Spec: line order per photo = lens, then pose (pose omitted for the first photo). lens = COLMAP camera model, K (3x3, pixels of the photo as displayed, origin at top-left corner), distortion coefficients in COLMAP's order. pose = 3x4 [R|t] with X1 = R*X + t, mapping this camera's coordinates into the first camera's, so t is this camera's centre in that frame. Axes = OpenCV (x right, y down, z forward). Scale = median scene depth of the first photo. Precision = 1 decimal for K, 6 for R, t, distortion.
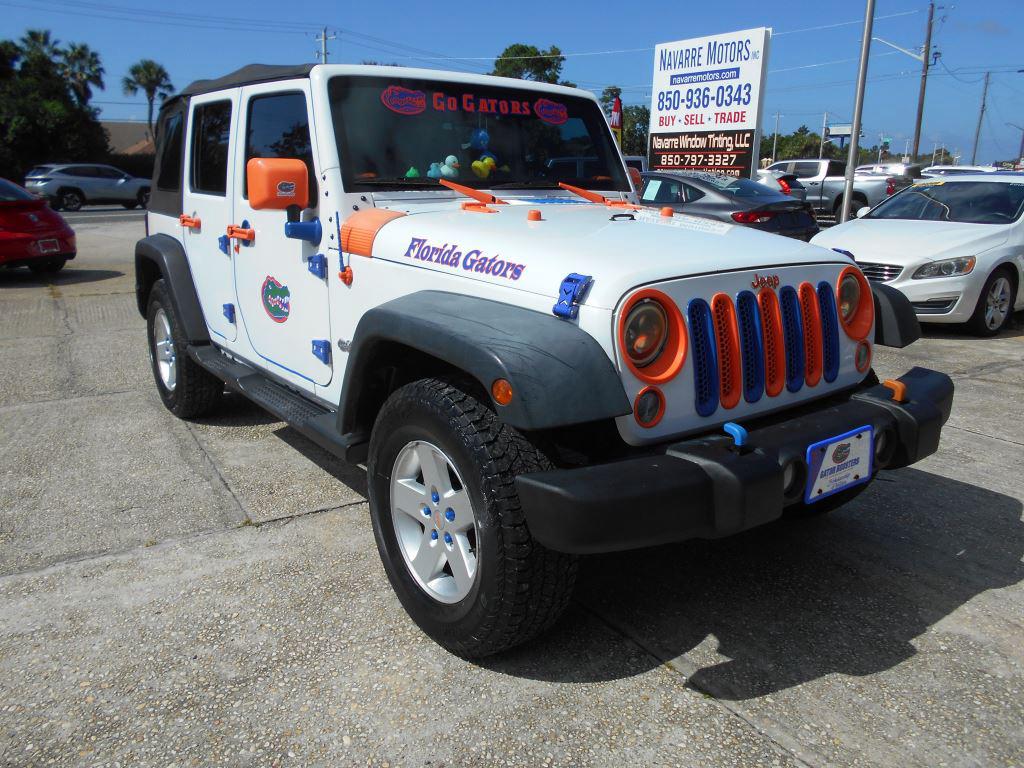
lens RADIAL K [[776.7, 0, 509.2], [0, 776.7, 390.6], [0, 0, 1]] dist [0.001999, 0.018121]
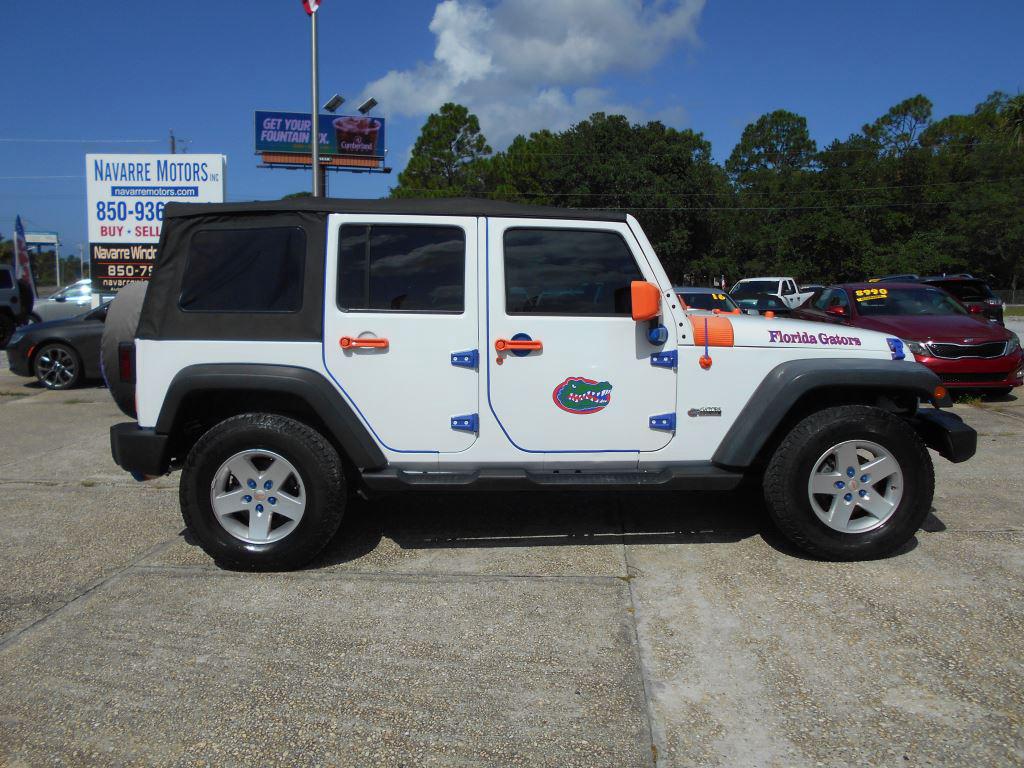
lens RADIAL K [[776.7, 0, 512.2], [0, 776.7, 381.3], [0, 0, 1]] dist [0.001999, 0.018121]
pose [[0.587229, -0.108954, 0.802054, -0.324912], [0.222358, 0.974490, -0.030422, -0.030298], [-0.778279, 0.196208, 0.596476, 0.087140]]
